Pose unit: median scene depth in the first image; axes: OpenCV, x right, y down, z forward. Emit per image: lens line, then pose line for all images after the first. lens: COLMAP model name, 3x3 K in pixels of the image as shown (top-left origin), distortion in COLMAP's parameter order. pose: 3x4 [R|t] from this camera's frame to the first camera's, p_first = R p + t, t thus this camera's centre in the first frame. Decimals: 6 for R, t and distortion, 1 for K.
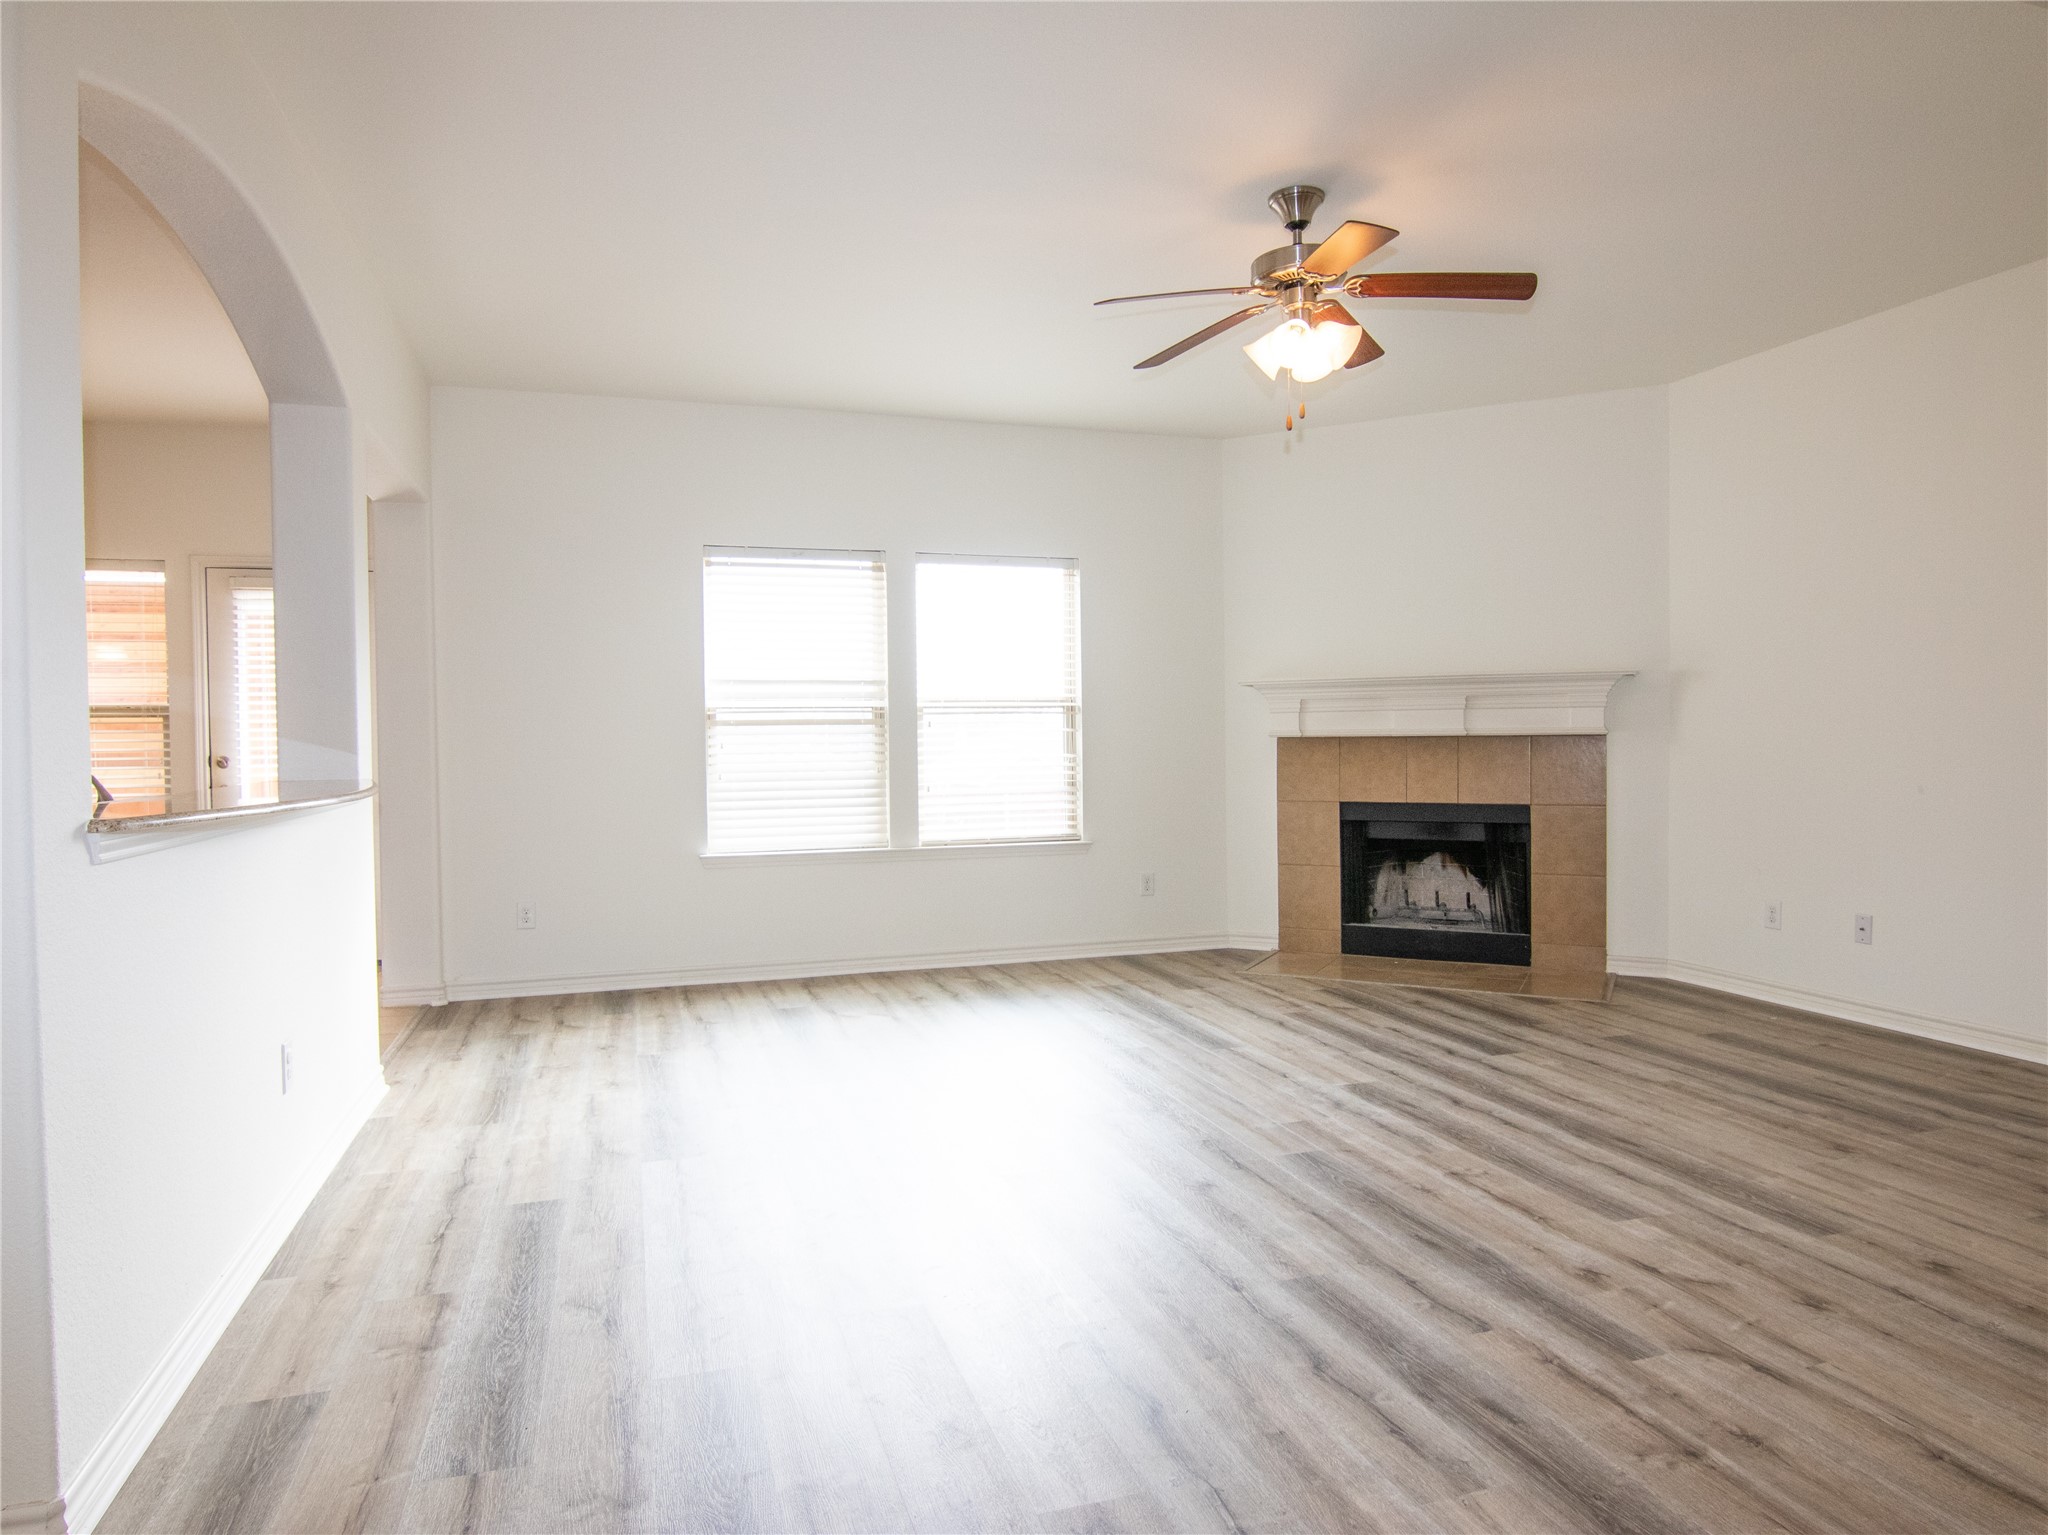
lens RADIAL K [[1156.6, 0, 1028.5], [0, 1156.6, 762.2], [0, 0, 1]] dist [-0.039455, -0.000123]
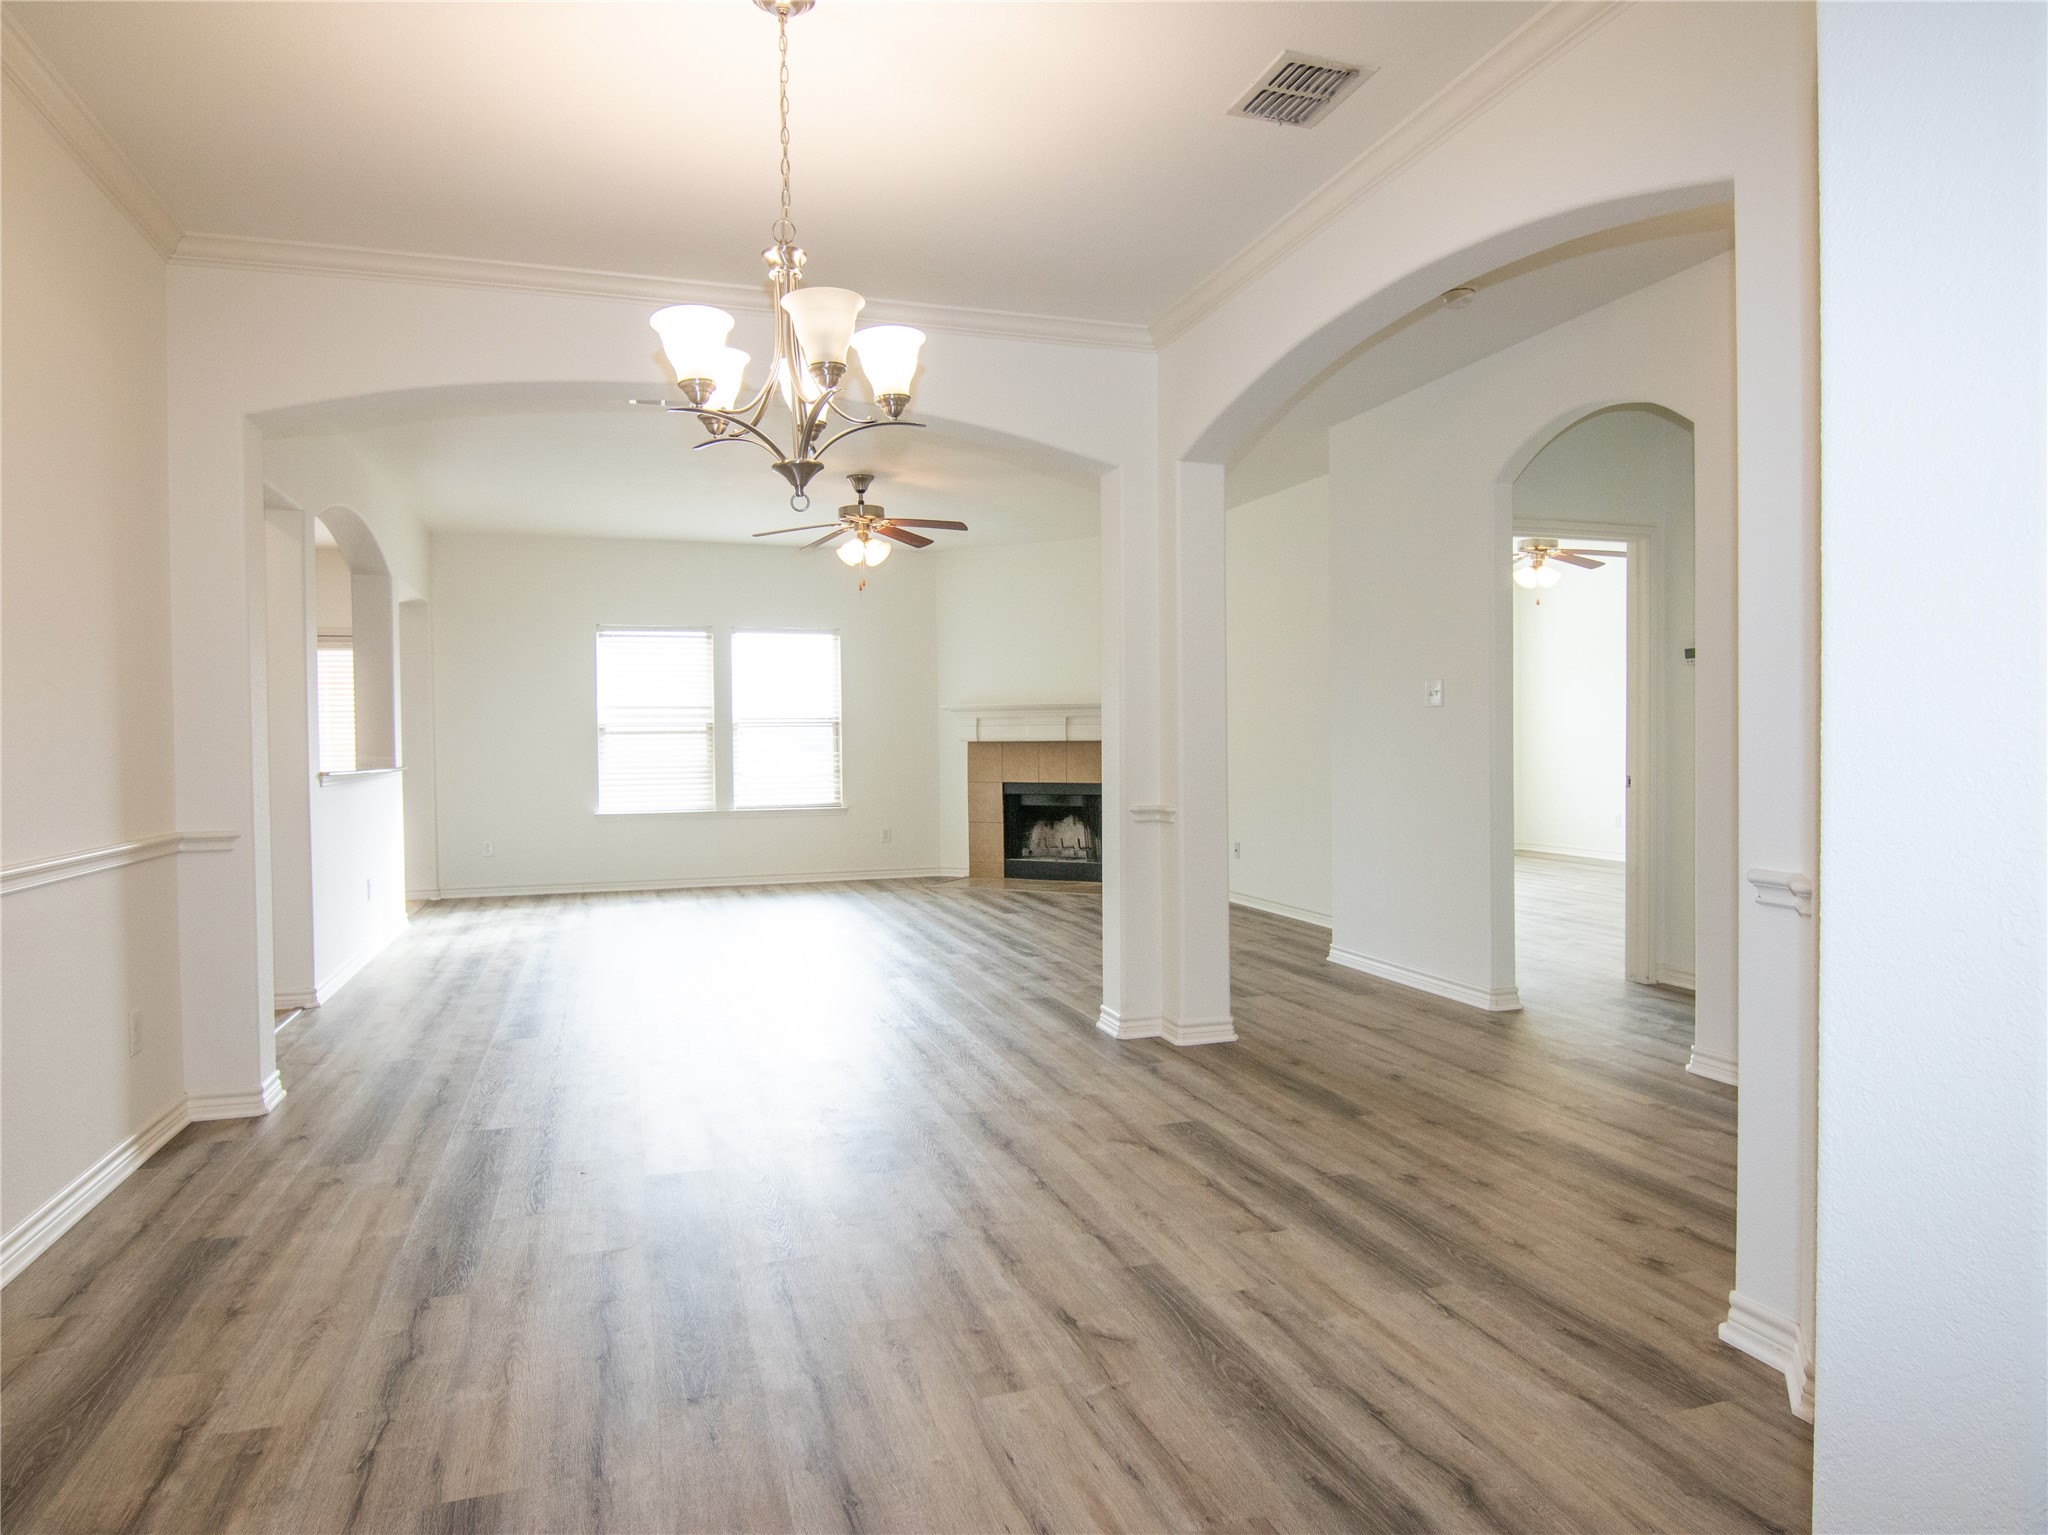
lens RADIAL K [[1156.6, 0, 1035.1], [0, 1156.6, 752.6], [0, 0, 1]] dist [-0.039455, -0.000123]
pose [[0.999897, 0.000835, 0.014348, 0.299343], [-0.000670, 0.999934, -0.011457, 0.011745], [-0.014357, 0.011446, 0.999831, -0.608281]]
